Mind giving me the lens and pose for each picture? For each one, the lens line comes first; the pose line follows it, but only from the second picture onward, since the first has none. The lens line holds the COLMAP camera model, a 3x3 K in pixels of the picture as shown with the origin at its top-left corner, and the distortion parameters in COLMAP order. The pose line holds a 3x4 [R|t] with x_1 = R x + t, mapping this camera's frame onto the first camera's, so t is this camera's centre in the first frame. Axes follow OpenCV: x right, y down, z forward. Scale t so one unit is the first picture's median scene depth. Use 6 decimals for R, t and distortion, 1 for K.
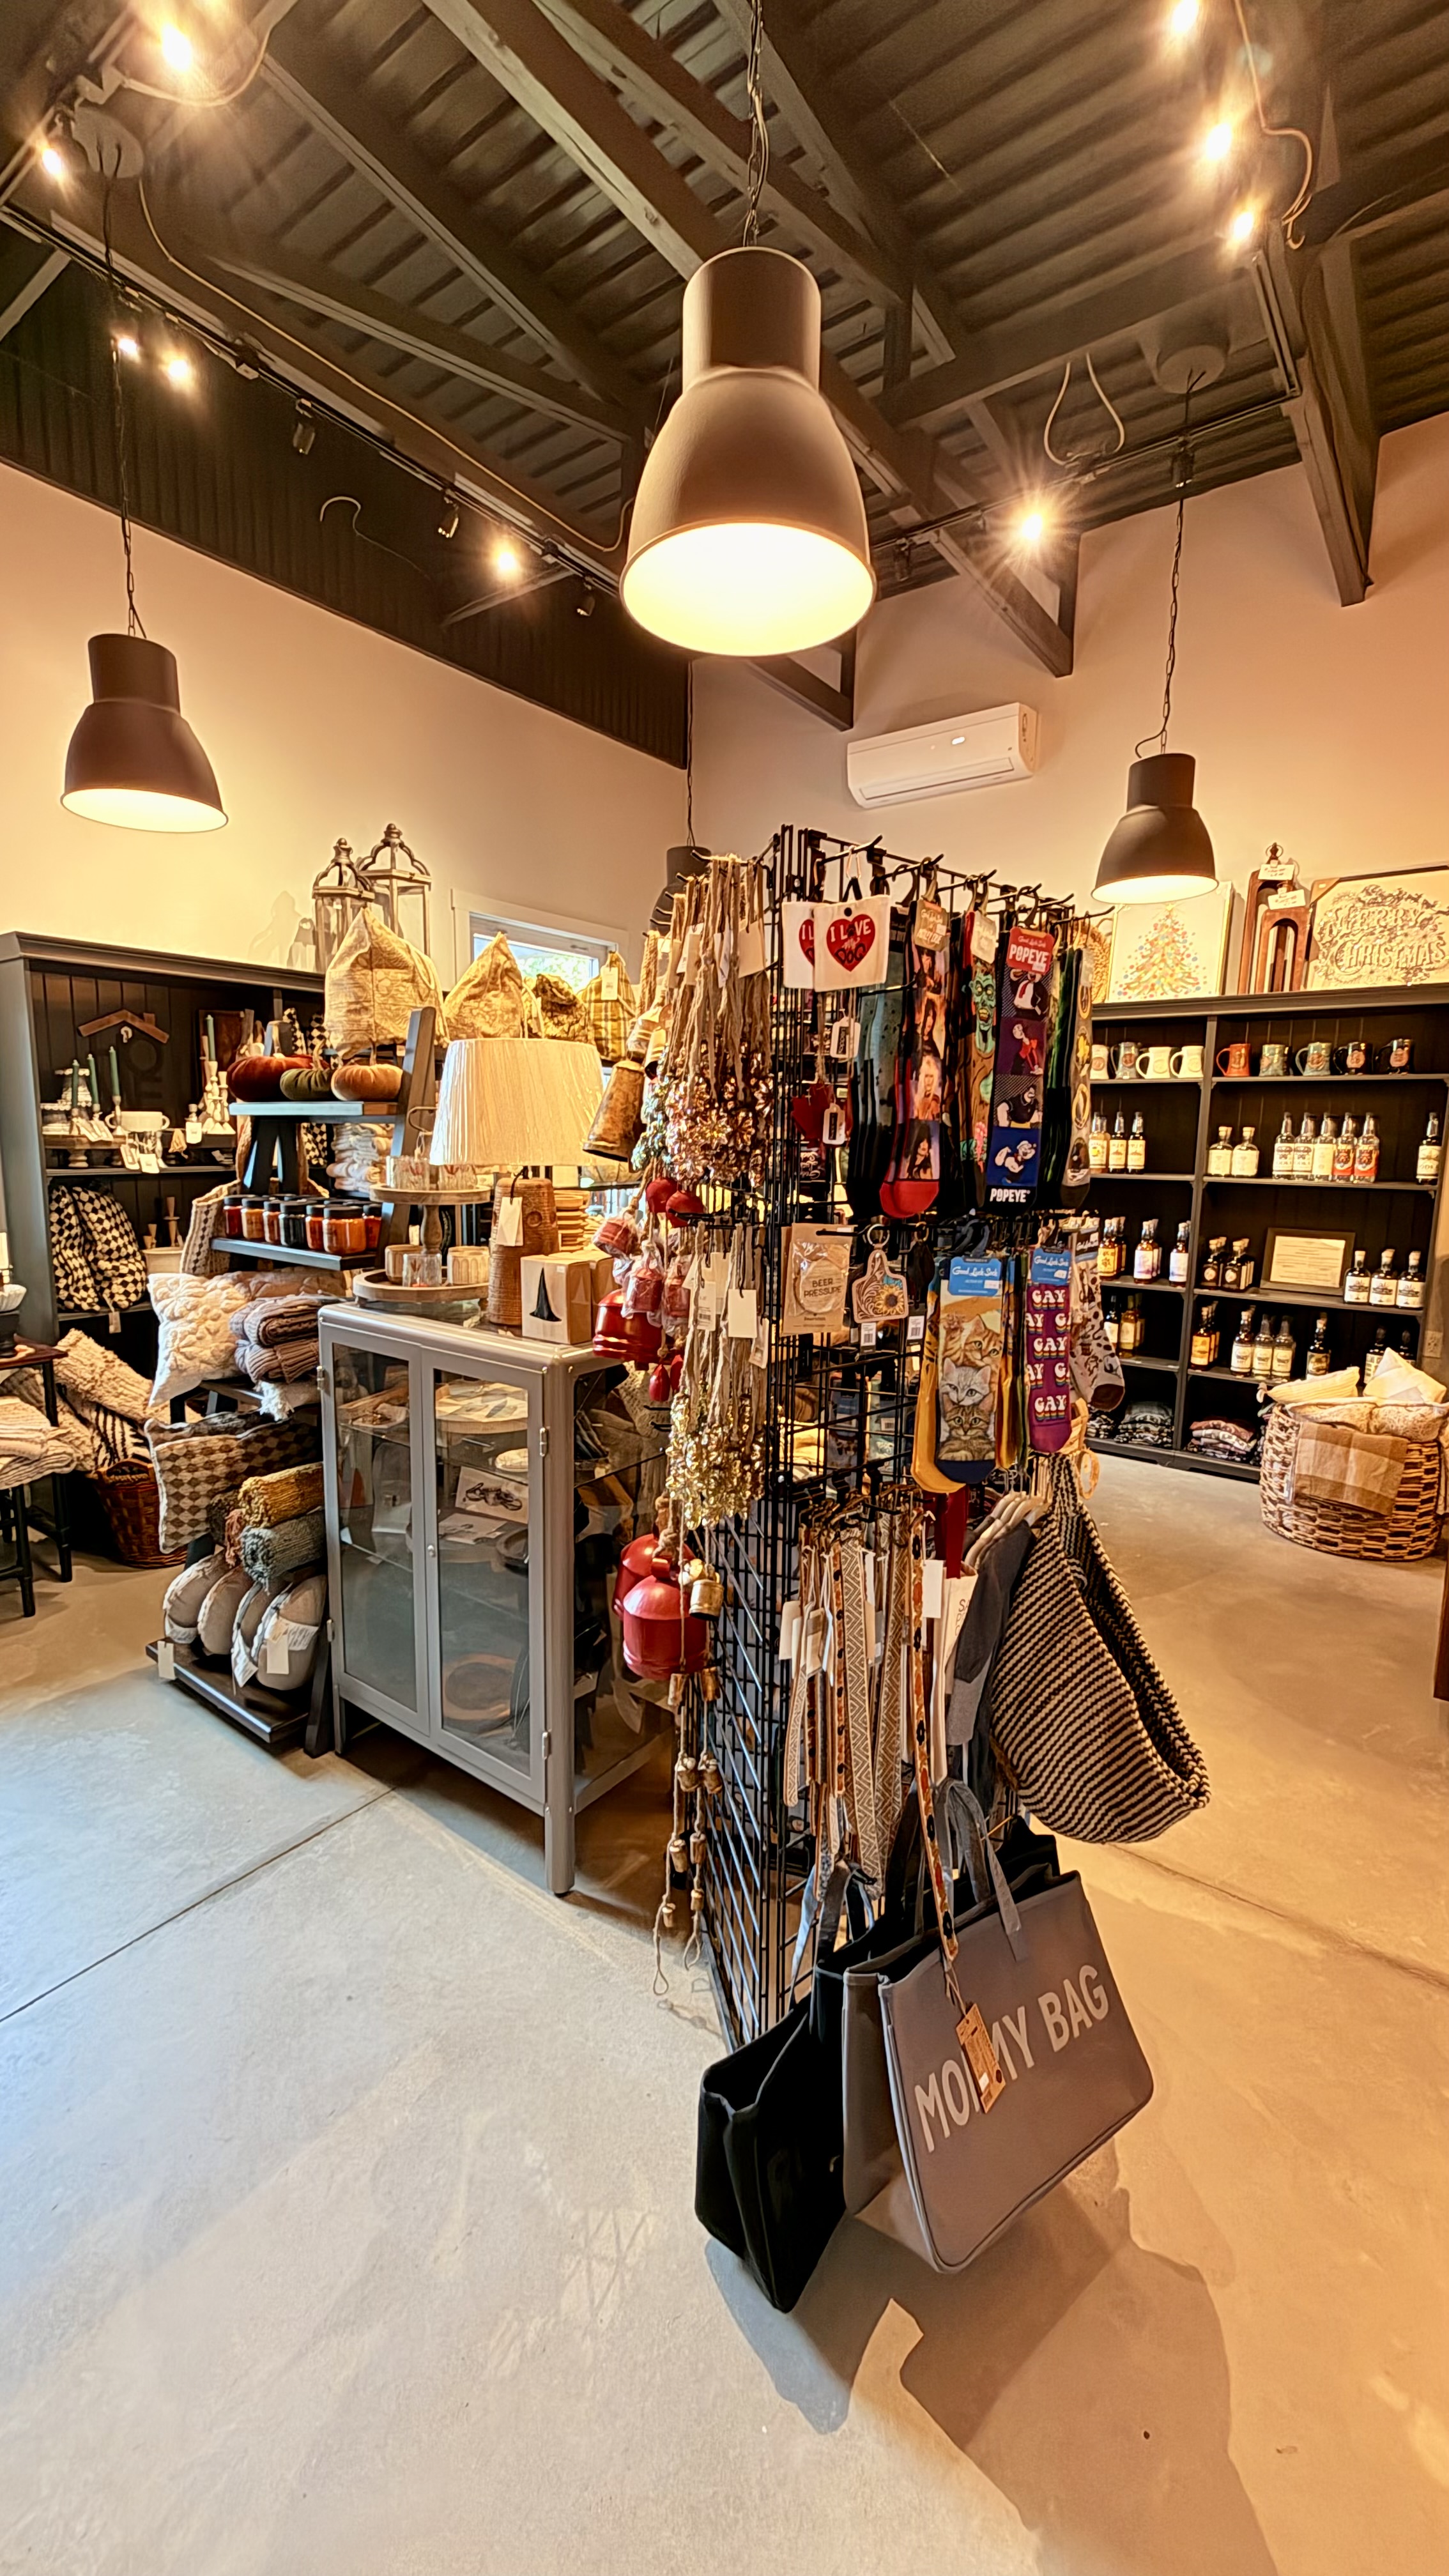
lens RADIAL K [[1039.0, 0, 724.5], [0, 1039.0, 1288.0], [0, 0, 1]] dist [-0.001228, -0.000061]
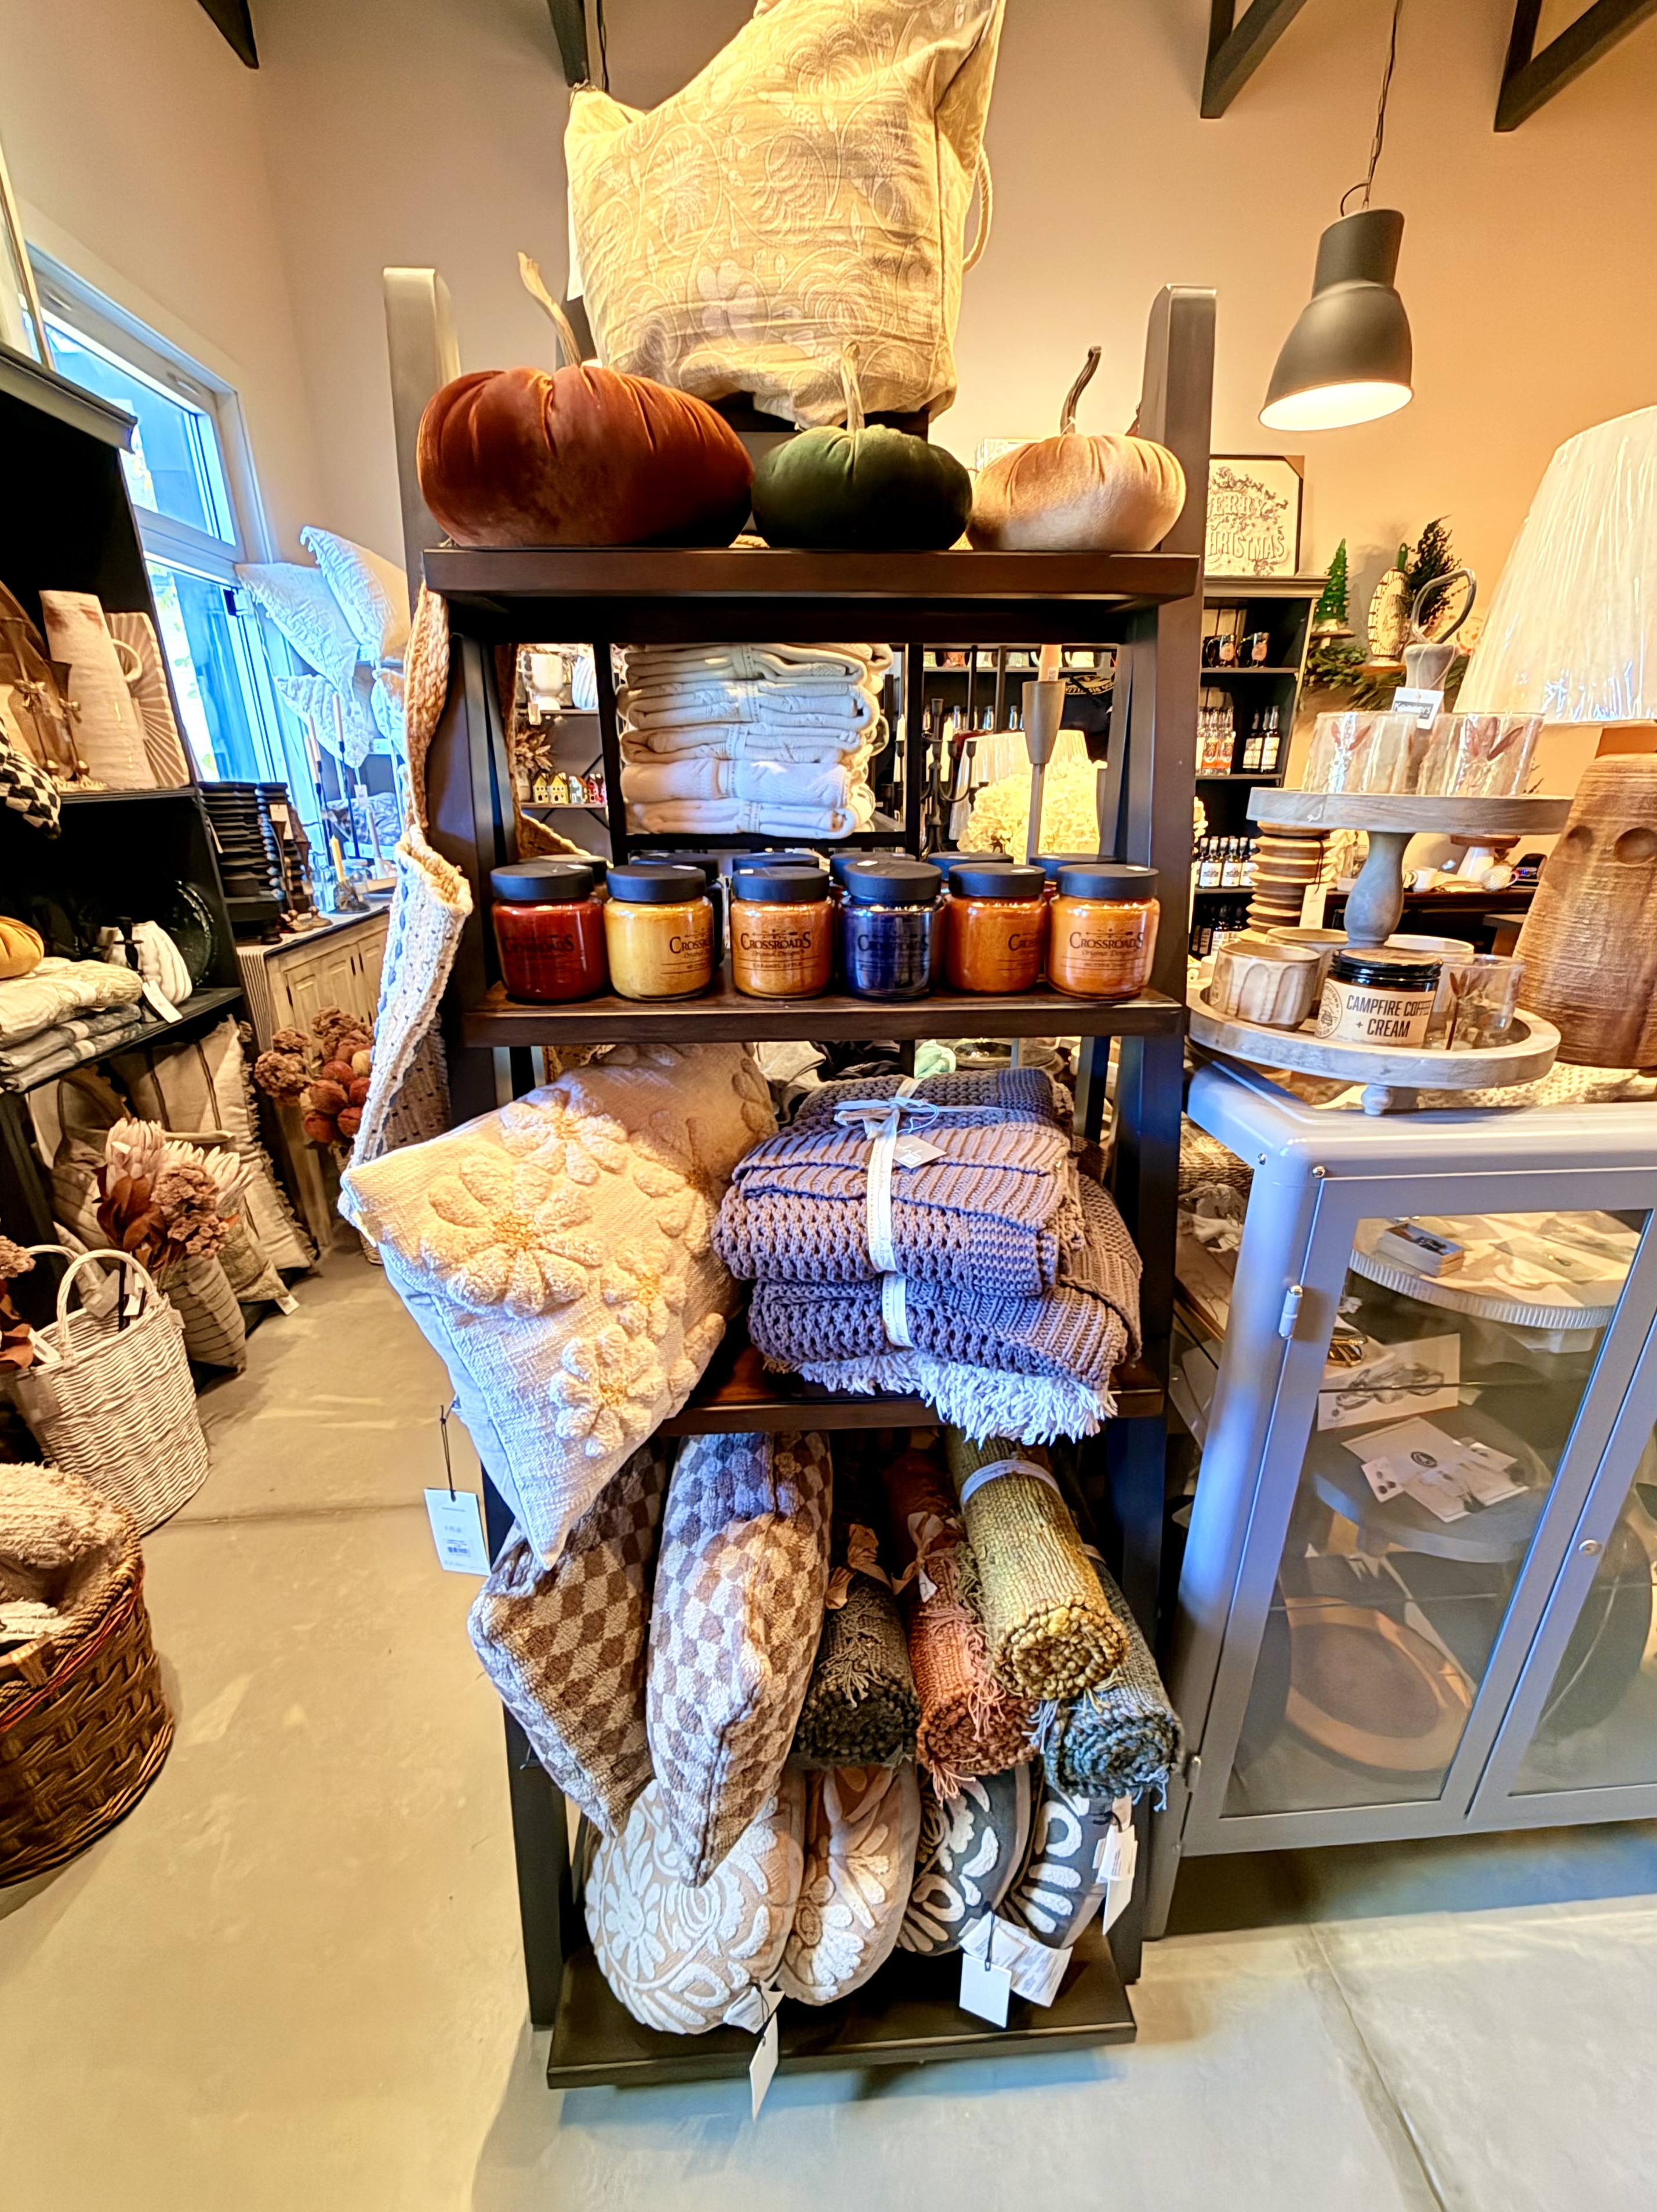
lens RADIAL K [[900.1, 0, 828.5], [0, 900.1, 1106.0], [0, 0, 1]] dist [0.001151, 0.000167]
pose [[0.765120, -0.242536, 0.596463, -0.343688], [0.111275, 0.962214, 0.248520, -0.045598], [-0.634200, -0.123776, 0.763197, 0.477002]]
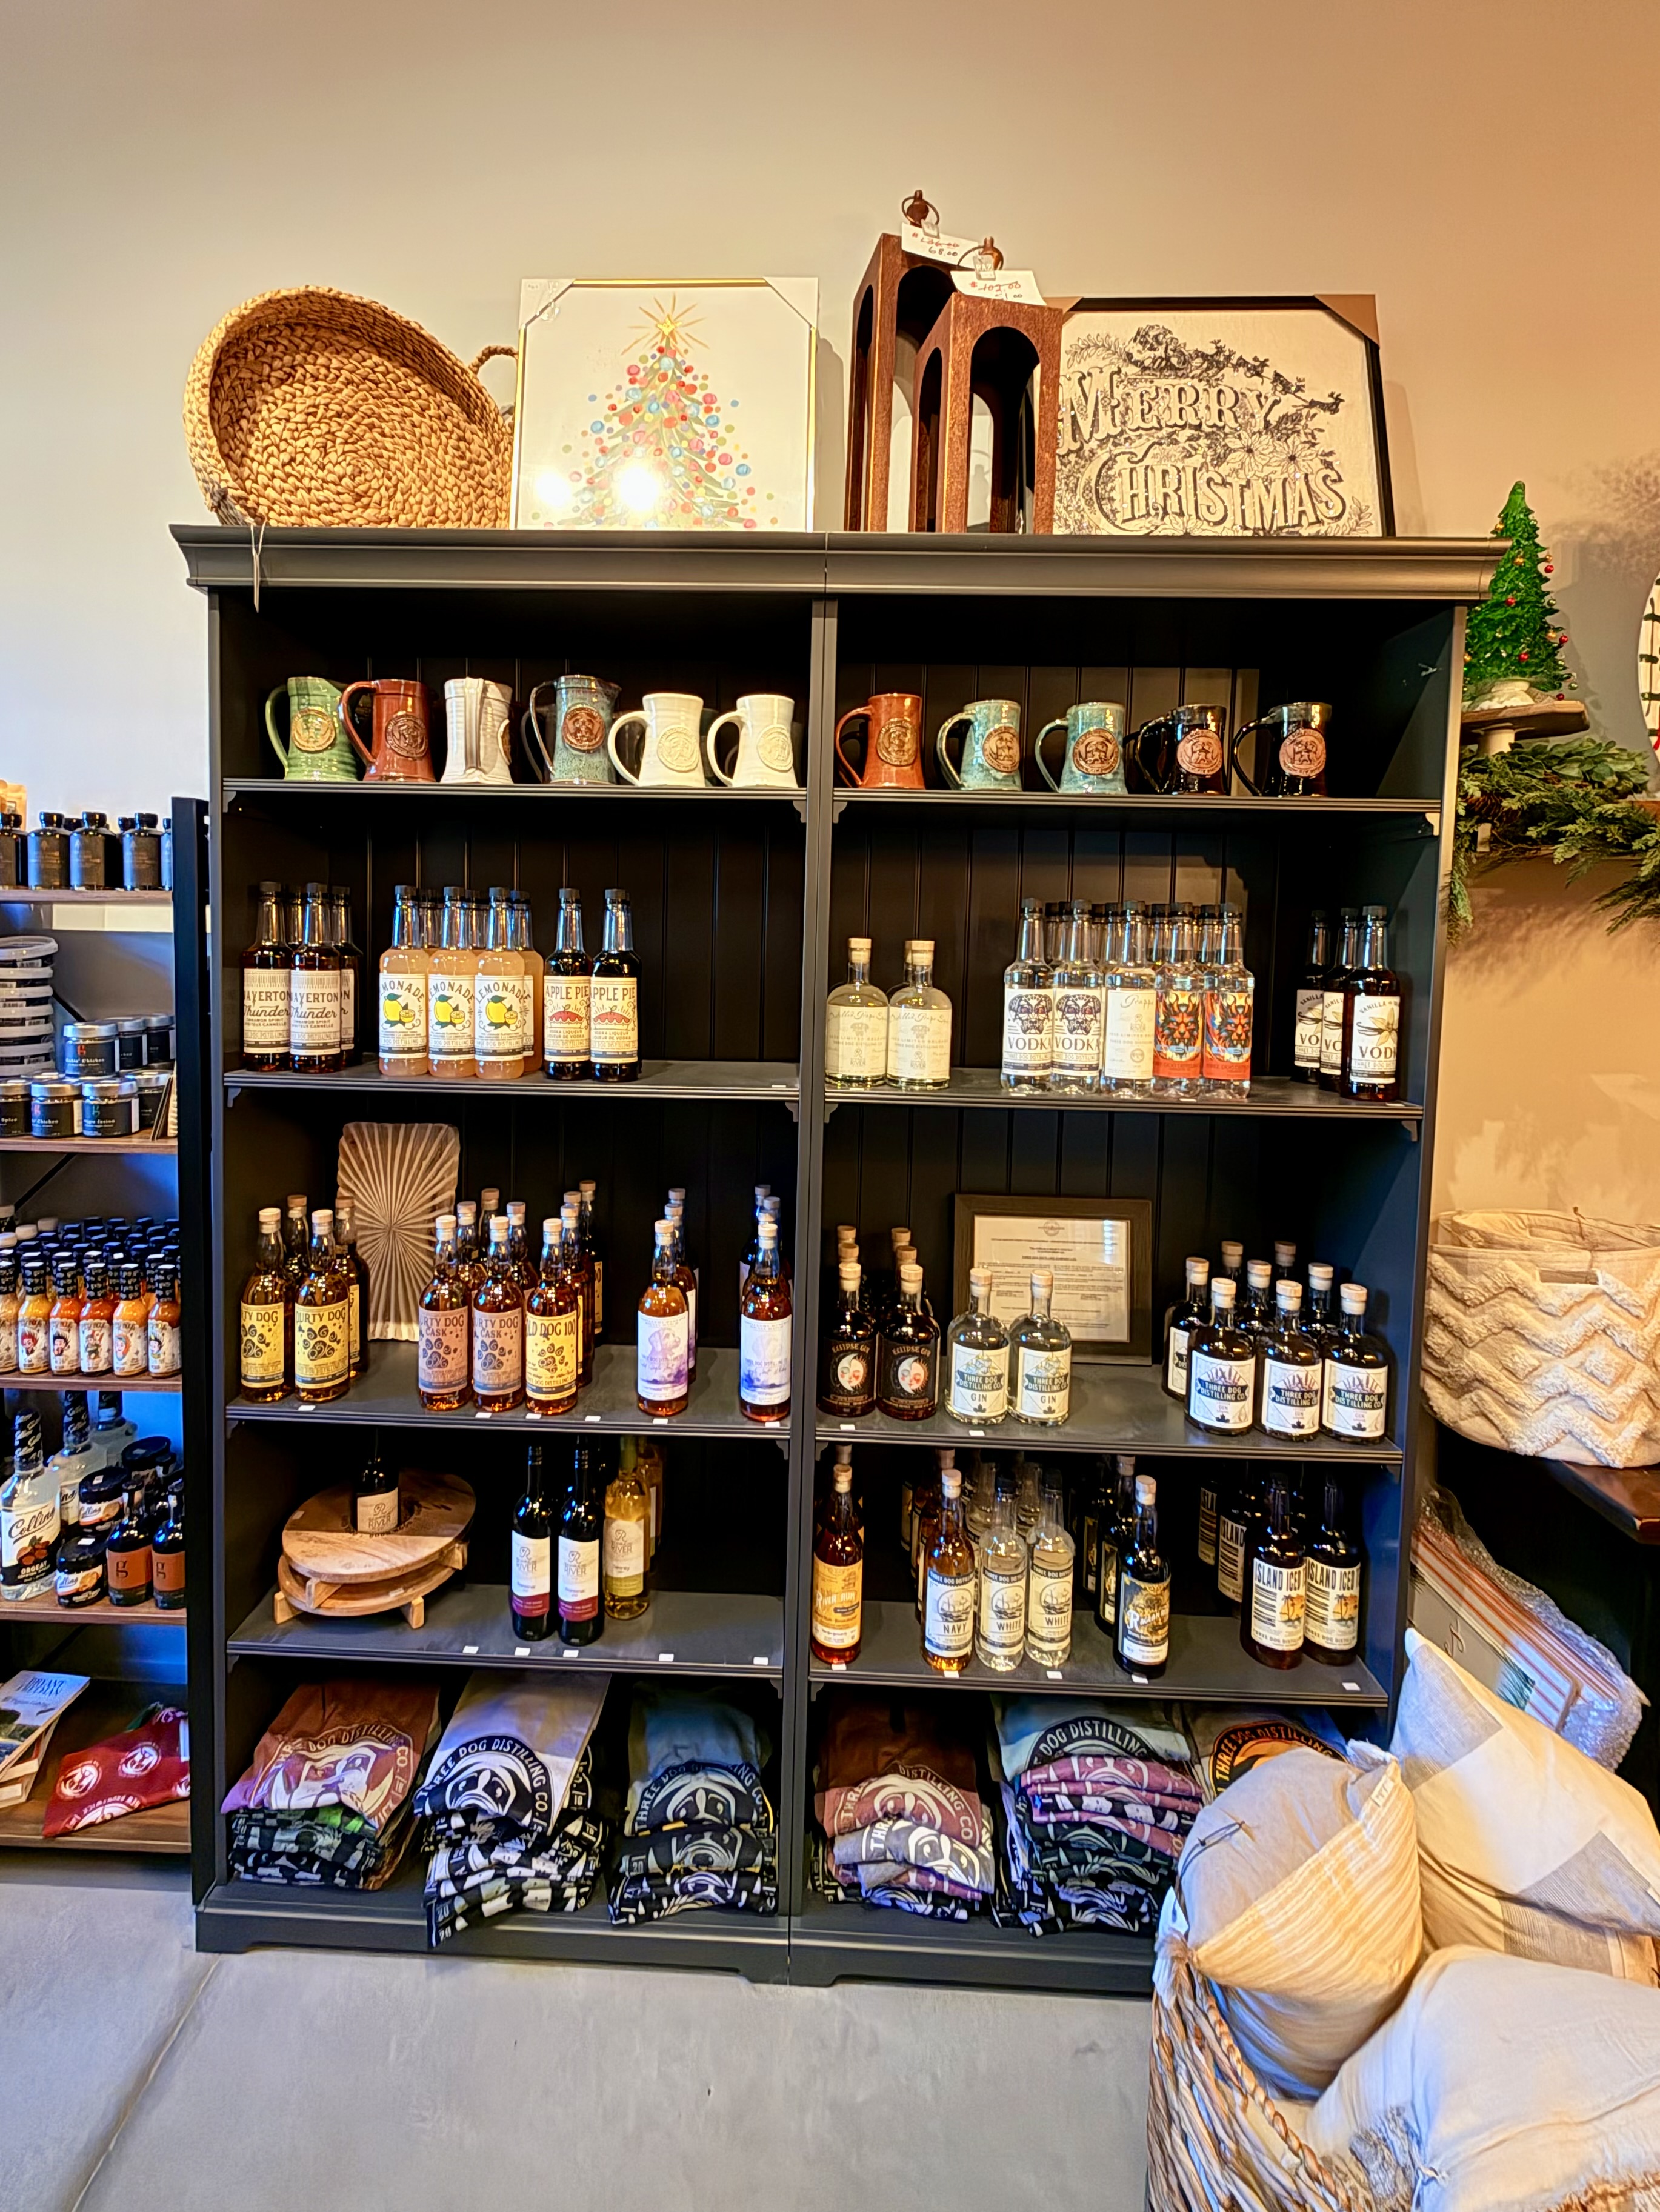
lens RADIAL K [[994.9, 0, 751.8], [0, 994.9, 980.5], [0, 0, 1]] dist [0.000936, 0.000044]
pose [[0.836365, -0.016937, 0.547911, 0.279425], [0.071378, 0.994378, -0.078218, -0.121257], [-0.543505, 0.104528, 0.832872, 0.770680]]
